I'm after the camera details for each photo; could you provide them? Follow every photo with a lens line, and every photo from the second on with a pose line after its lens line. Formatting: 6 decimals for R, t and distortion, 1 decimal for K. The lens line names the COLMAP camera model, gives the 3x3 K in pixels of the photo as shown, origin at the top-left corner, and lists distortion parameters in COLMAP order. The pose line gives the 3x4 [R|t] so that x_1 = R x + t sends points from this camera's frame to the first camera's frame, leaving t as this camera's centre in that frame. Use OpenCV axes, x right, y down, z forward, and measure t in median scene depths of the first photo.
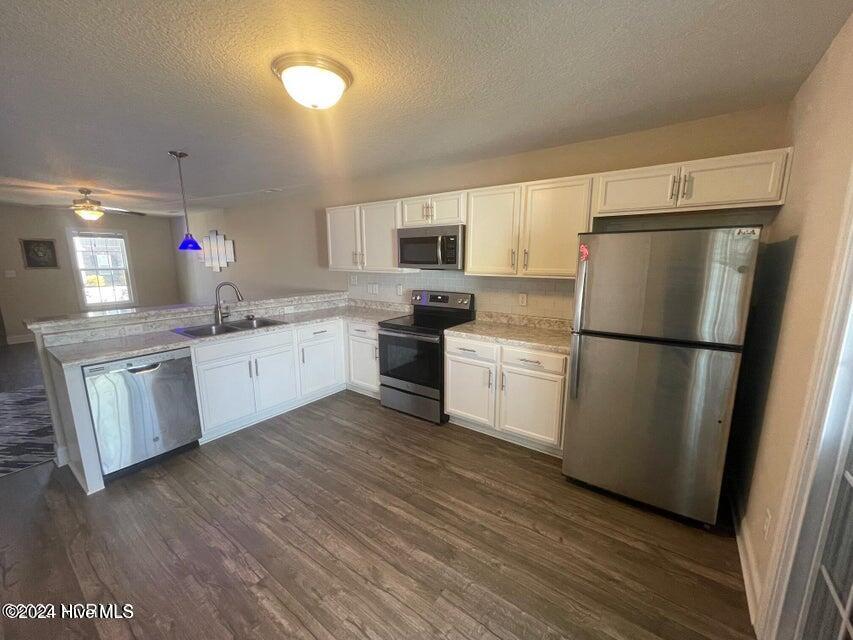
lens RADIAL K [[345.7, 0, 423.4], [0, 345.7, 322.0], [0, 0, 1]] dist [0.000600, 0.000236]
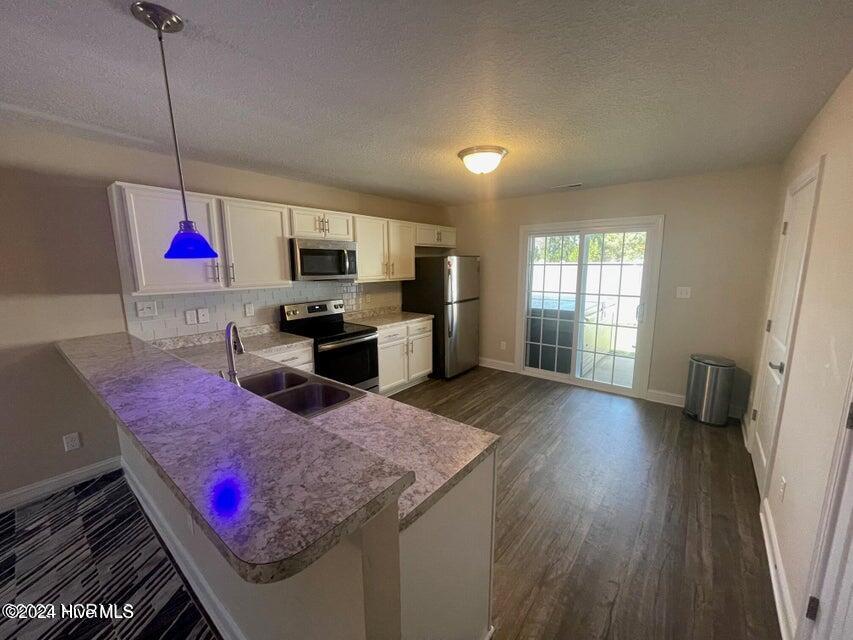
lens RADIAL K [[345.7, 0, 423.4], [0, 345.7, 322.0], [0, 0, 1]] dist [0.000600, 0.000236]
pose [[0.041686, -0.163238, 0.985706, -1.084725], [0.192978, 0.969302, 0.152361, -0.139363], [-0.980317, 0.183868, 0.071908, 0.695873]]
